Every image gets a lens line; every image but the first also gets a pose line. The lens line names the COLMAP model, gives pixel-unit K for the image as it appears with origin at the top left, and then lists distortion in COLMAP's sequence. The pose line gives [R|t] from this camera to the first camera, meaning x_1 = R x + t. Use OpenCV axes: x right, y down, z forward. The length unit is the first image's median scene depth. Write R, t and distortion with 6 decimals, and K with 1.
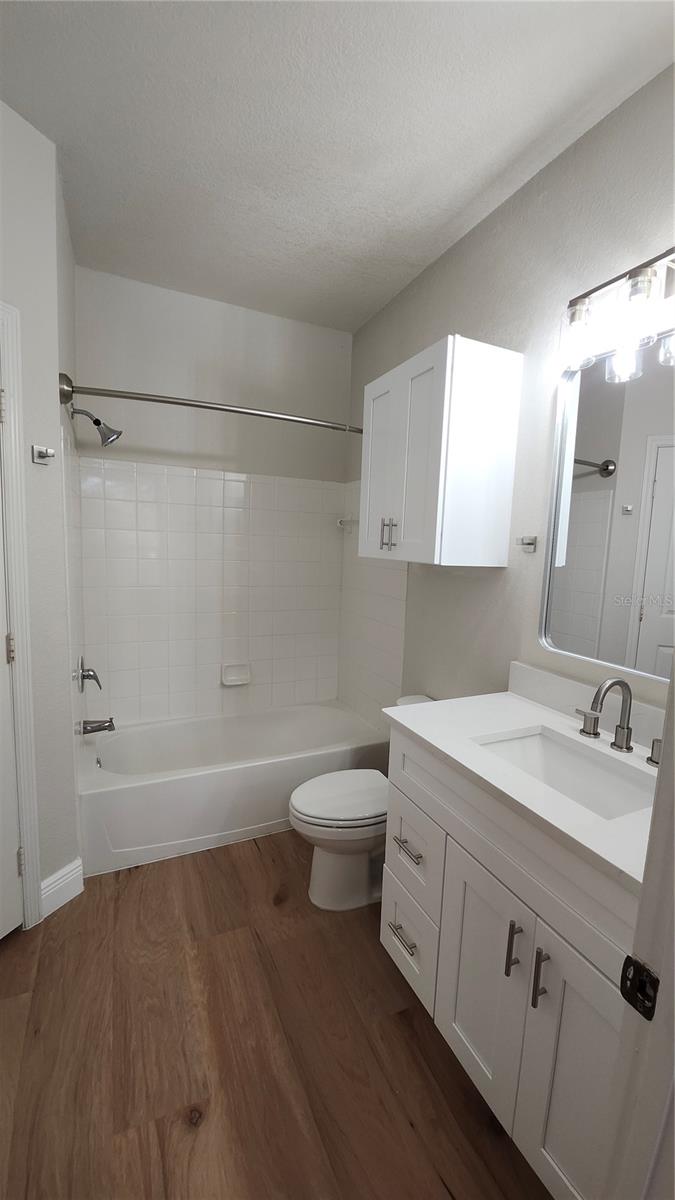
lens RADIAL K [[476.7, 0, 337.5], [0, 476.7, 600.0], [0, 0, 1]] dist [-0.009585, -0.000584]
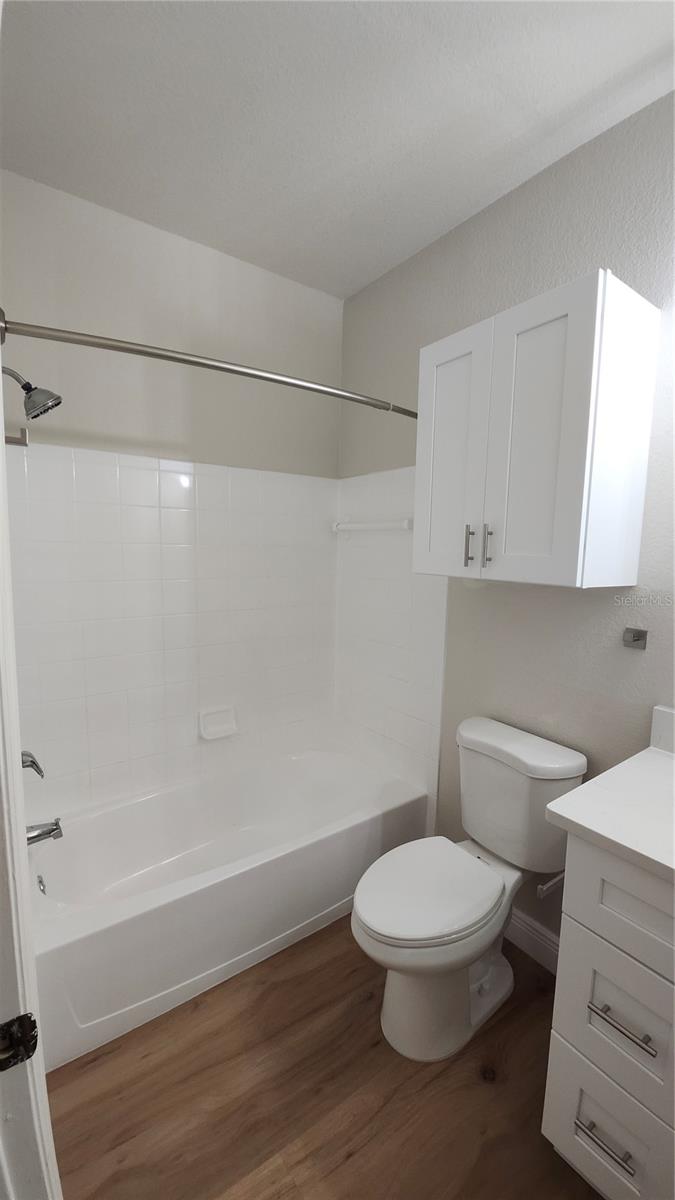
lens RADIAL K [[467.4, 0, 339.3], [0, 467.4, 603.4], [0, 0, 1]] dist [-0.000954, -0.000050]
pose [[0.979184, -0.038541, 0.199283, -0.257434], [0.038140, 0.999255, 0.005850, -0.059756], [-0.199360, 0.001872, 0.979924, 0.322050]]
